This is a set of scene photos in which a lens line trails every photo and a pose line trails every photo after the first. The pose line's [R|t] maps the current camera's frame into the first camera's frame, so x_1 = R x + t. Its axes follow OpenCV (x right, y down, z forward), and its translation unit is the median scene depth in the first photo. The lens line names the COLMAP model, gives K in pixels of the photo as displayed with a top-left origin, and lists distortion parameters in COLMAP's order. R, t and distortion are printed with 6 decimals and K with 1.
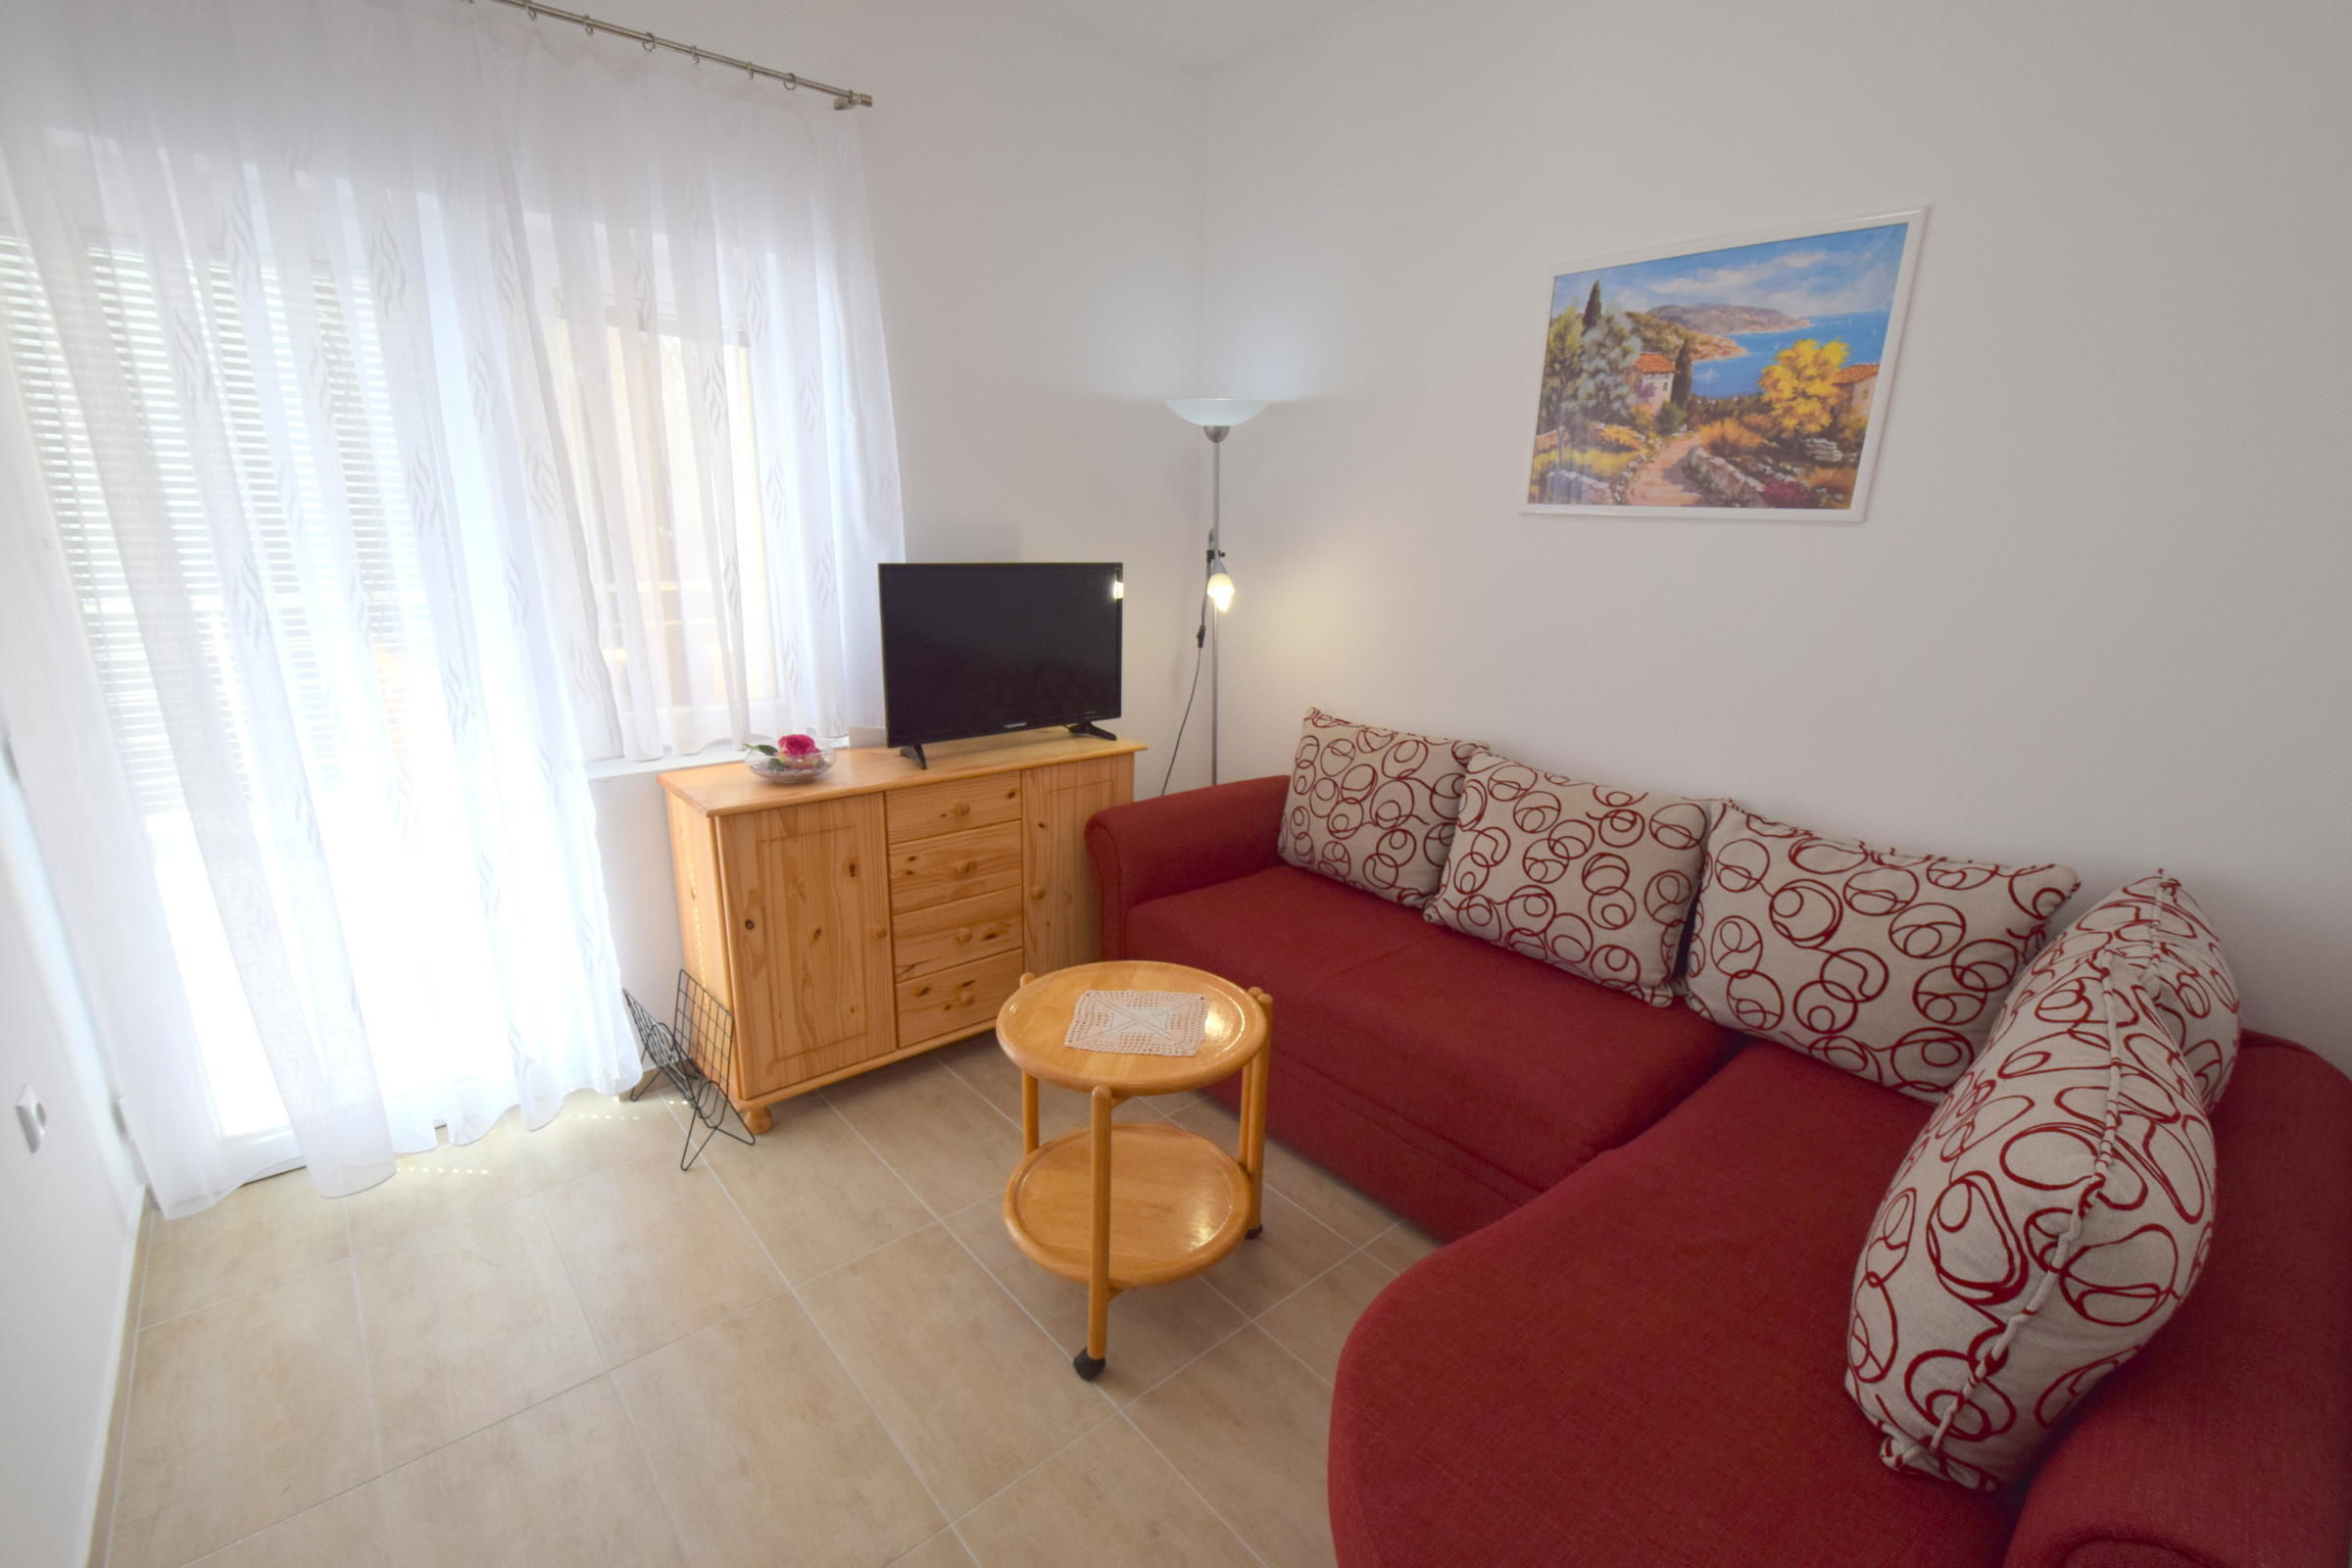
lens RADIAL K [[1022.5, 0, 1185.6], [0, 1022.5, 822.7], [0, 0, 1]] dist [0.013022, -0.013506]
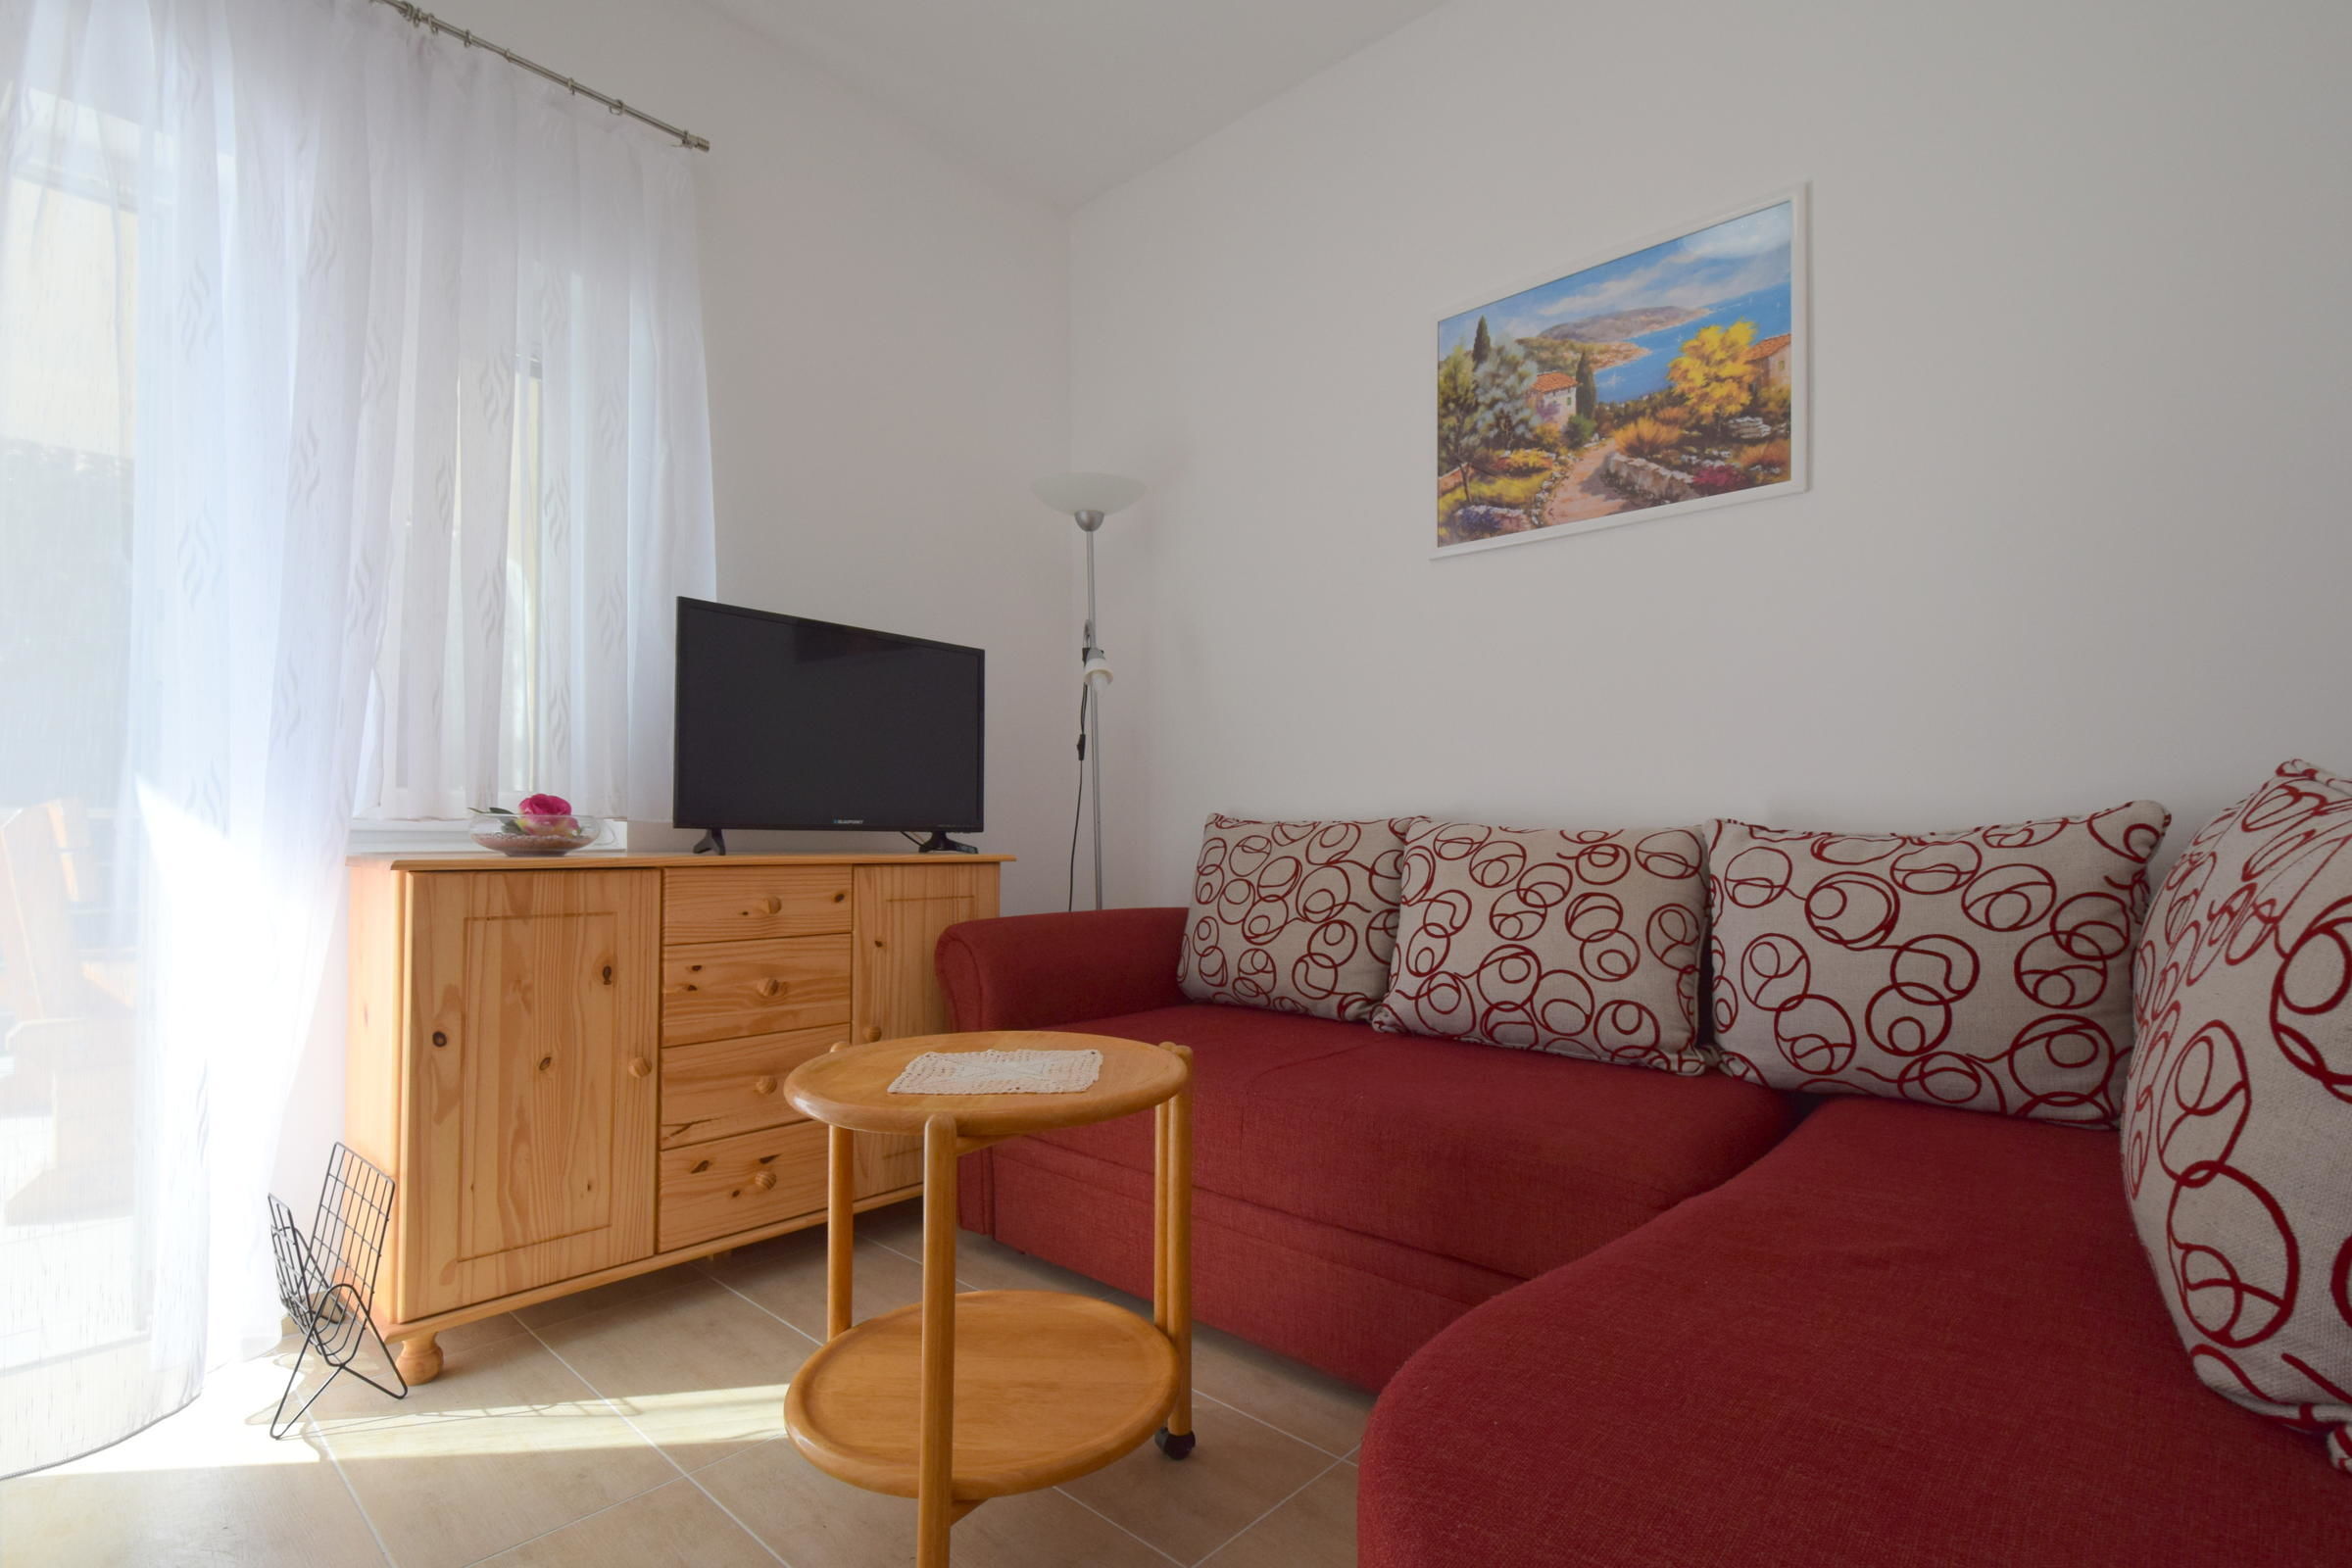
lens RADIAL K [[1090.7, 0, 1188.8], [0, 1090.7, 823.4], [0, 0, 1]] dist [0.009188, -0.011715]
pose [[0.992869, -0.023001, 0.116974, -0.002526], [0.056727, 0.954158, -0.293877, 0.212851], [-0.104852, 0.298417, 0.948659, 0.201824]]
